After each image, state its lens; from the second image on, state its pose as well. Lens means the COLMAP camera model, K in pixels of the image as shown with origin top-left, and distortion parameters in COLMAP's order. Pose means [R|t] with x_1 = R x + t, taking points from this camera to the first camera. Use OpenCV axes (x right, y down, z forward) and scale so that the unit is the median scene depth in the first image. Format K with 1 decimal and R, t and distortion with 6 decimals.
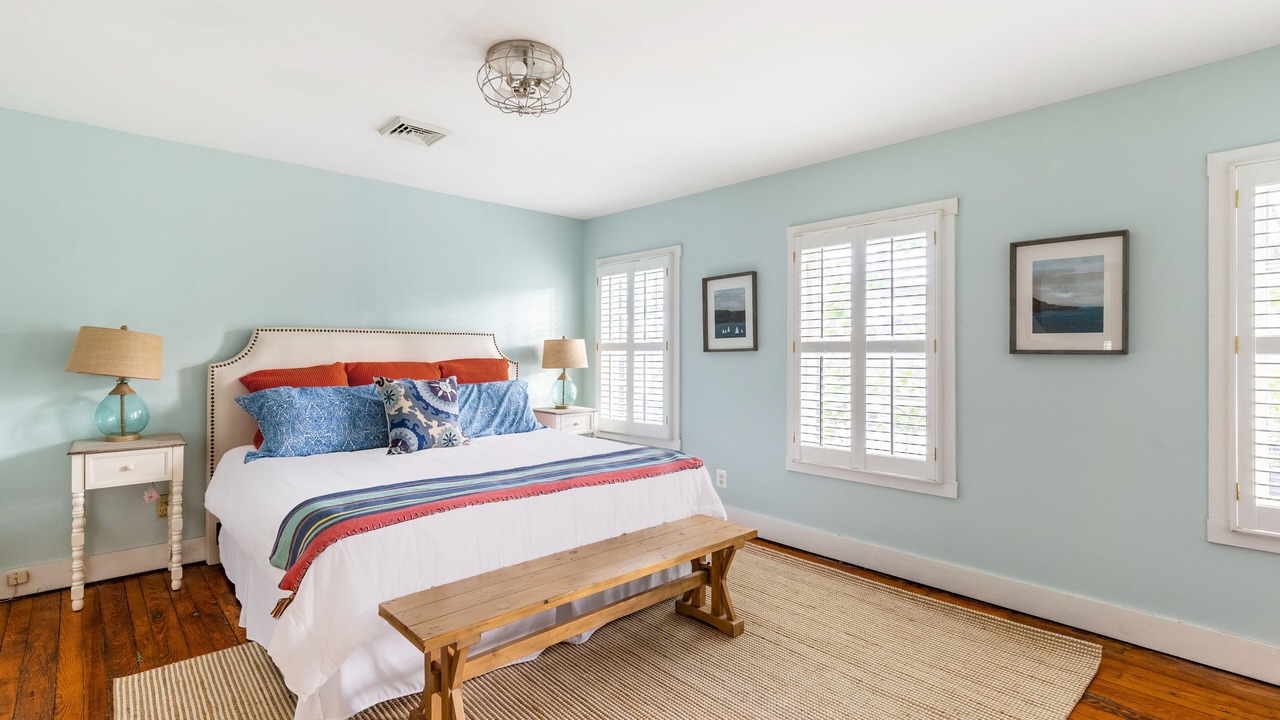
lens RADIAL K [[625.0, 0, 610.0], [0, 625.0, 358.1], [0, 0, 1]] dist [-0.017283, -0.000060]
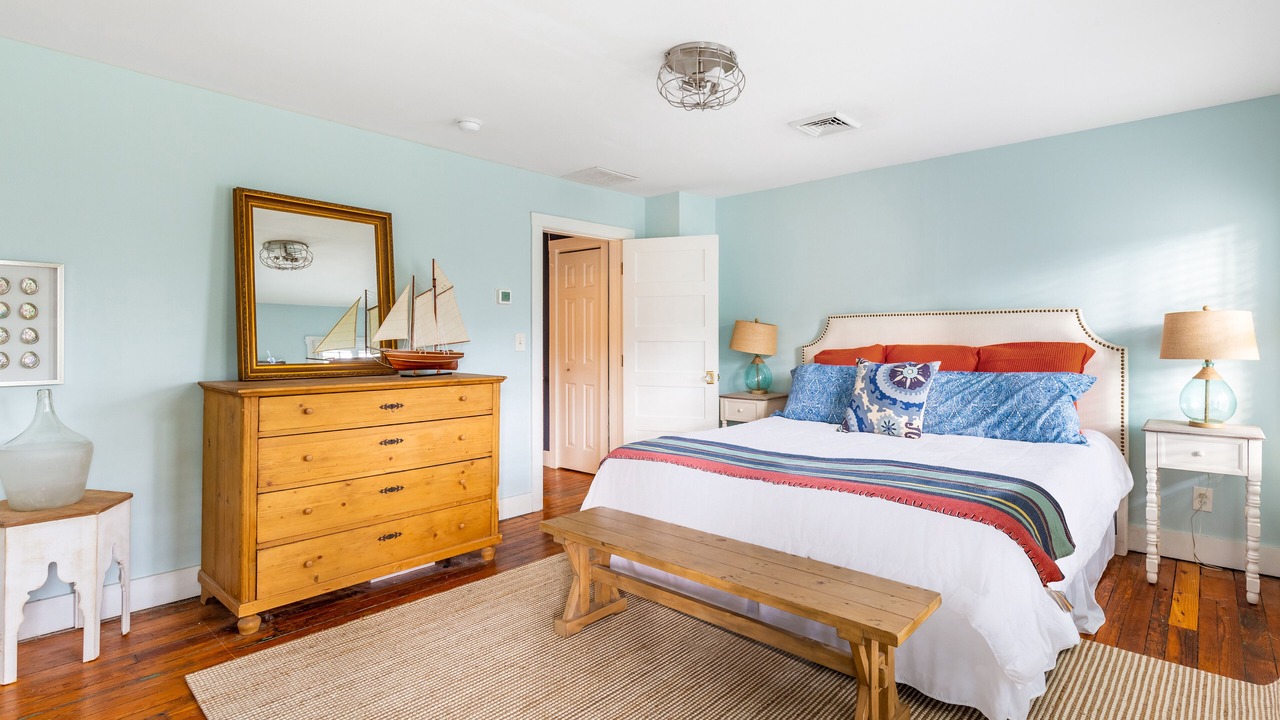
lens RADIAL K [[571.7, 0, 640.2], [0, 571.7, 338.0], [0, 0, 1]] dist [0.029804, 0.000401]
pose [[0.129247, 0.001897, -0.991611, 0.396611], [-0.005024, 0.999987, 0.001258, -0.002856], [0.991600, 0.004819, 0.129255, 0.366655]]
